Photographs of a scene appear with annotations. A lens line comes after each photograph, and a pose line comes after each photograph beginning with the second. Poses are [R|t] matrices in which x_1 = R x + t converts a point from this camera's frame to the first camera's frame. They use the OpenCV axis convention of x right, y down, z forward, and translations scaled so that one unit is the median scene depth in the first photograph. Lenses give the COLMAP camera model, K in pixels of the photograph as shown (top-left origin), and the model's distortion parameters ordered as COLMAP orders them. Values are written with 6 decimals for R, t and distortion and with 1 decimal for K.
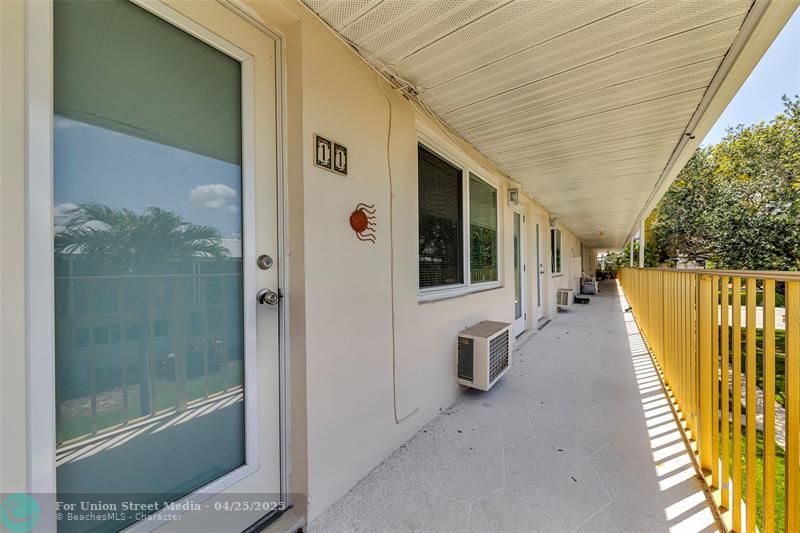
lens RADIAL K [[292.9, 0, 397.3], [0, 292.9, 266.9], [0, 0, 1]] dist [0.000873, -0.000161]
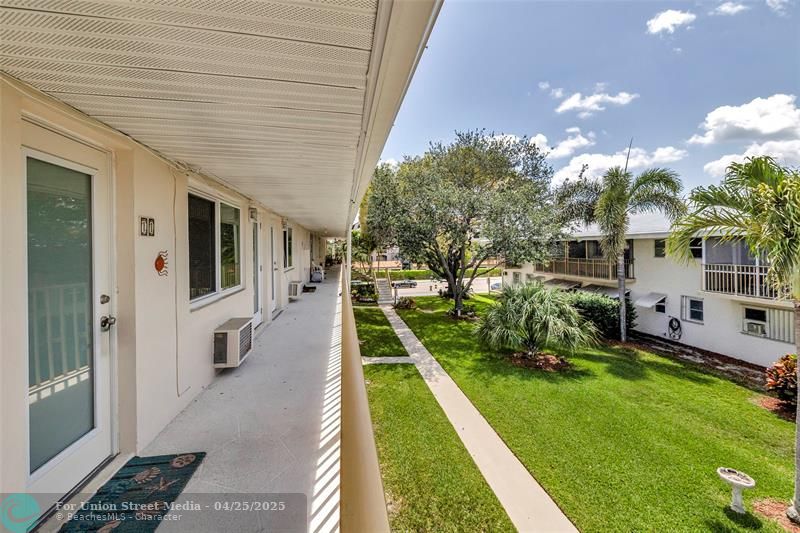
lens RADIAL K [[365.8, 0, 419.1], [0, 365.8, 245.8], [0, 0, 1]] dist [0.002432, 0.000478]
pose [[0.674780, 0.001857, 0.738016, -0.305367], [-0.000692, 0.999998, -0.001884, -0.119969], [-0.738018, 0.000761, 0.674780, -0.628626]]
